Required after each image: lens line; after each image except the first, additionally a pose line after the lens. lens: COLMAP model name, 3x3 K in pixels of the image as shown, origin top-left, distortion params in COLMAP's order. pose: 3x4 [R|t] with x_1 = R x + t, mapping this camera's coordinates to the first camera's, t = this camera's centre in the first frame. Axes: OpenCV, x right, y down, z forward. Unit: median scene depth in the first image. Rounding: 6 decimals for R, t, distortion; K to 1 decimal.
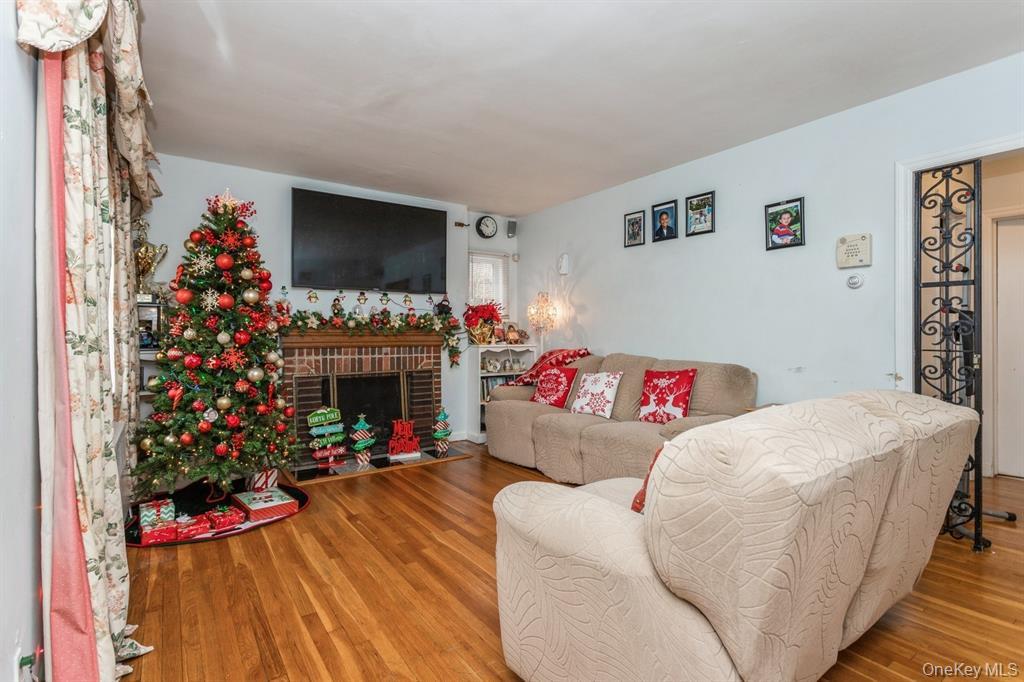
lens RADIAL K [[487.2, 0, 510.2], [0, 487.2, 340.2], [0, 0, 1]] dist [0.001233, 0.000093]
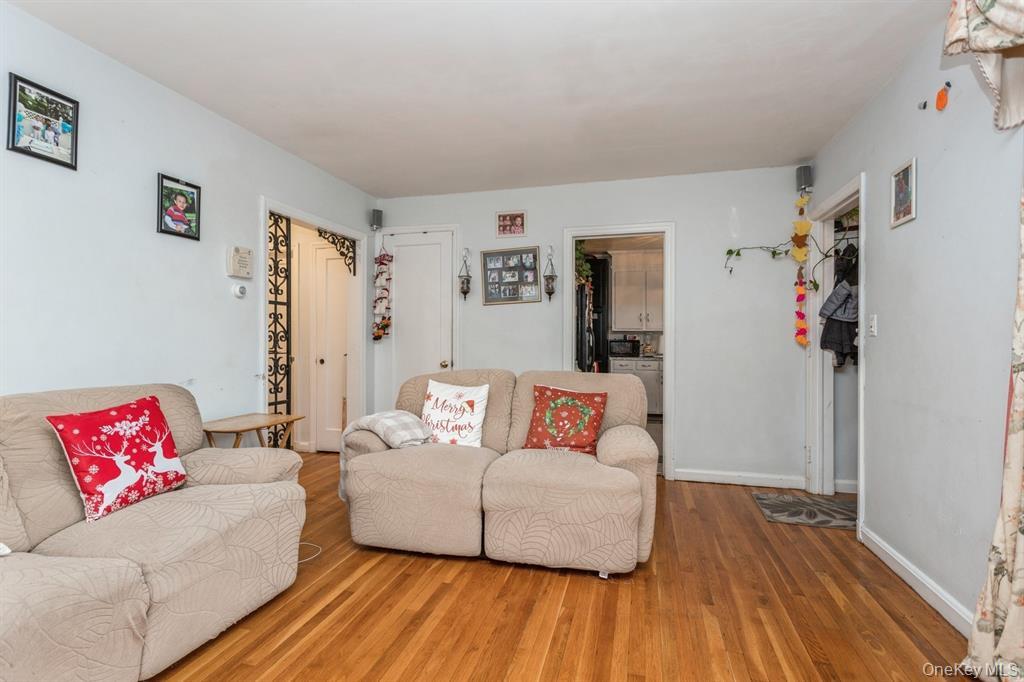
lens RADIAL K [[487.2, 0, 509.6], [0, 487.2, 338.7], [0, 0, 1]] dist [0.001233, 0.000093]
pose [[-0.638923, -0.000723, 0.769270, -0.422173], [0.006447, 0.999959, 0.006295, -0.017293], [-0.769244, 0.008982, -0.638892, 1.078001]]
